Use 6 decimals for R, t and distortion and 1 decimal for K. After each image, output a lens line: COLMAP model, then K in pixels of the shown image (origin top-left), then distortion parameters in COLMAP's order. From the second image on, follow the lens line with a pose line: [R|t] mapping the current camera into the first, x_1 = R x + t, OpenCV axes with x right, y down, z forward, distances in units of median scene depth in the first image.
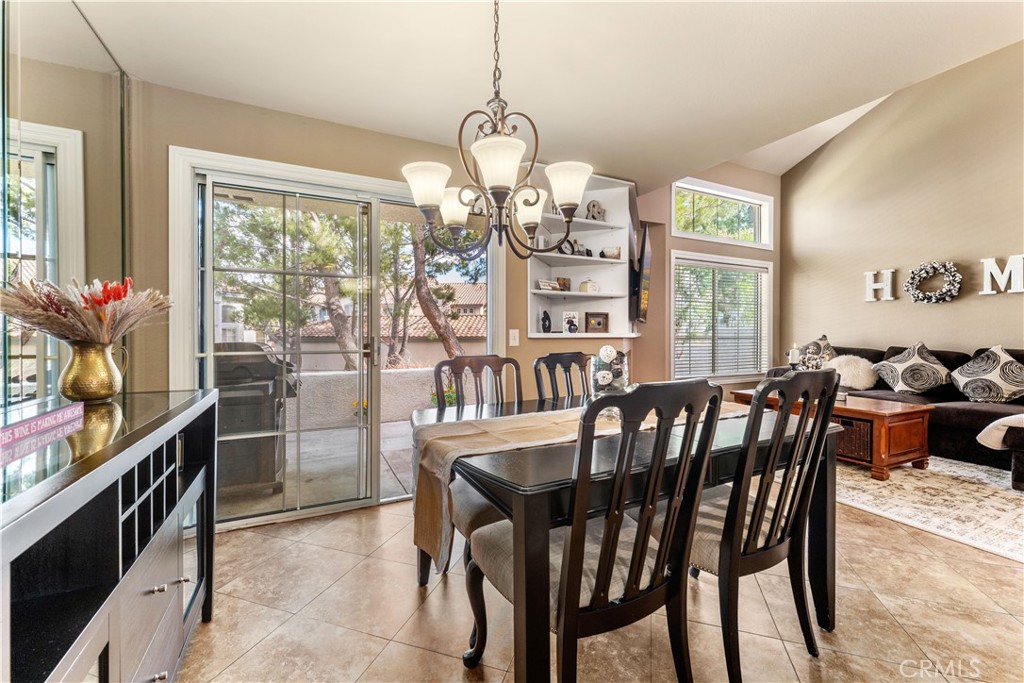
lens RADIAL K [[413.9, 0, 512.0], [0, 413.9, 341.5], [0, 0, 1]] dist [0.001414, 0.000186]
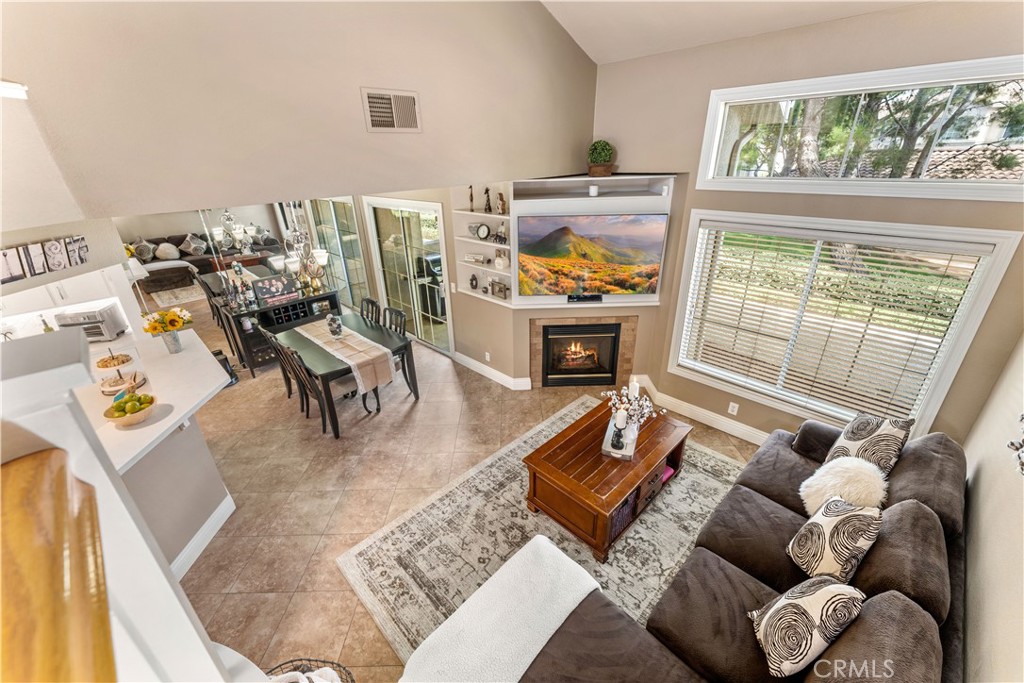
lens RADIAL K [[413.9, 0, 512.0], [0, 413.9, 341.5], [0, 0, 1]] dist [0.001414, 0.000186]
pose [[0.321818, 0.392097, -0.861797, 1.745557], [0.014625, 0.908052, 0.418603, -0.551589], [0.946689, -0.147318, 0.286493, 0.752888]]
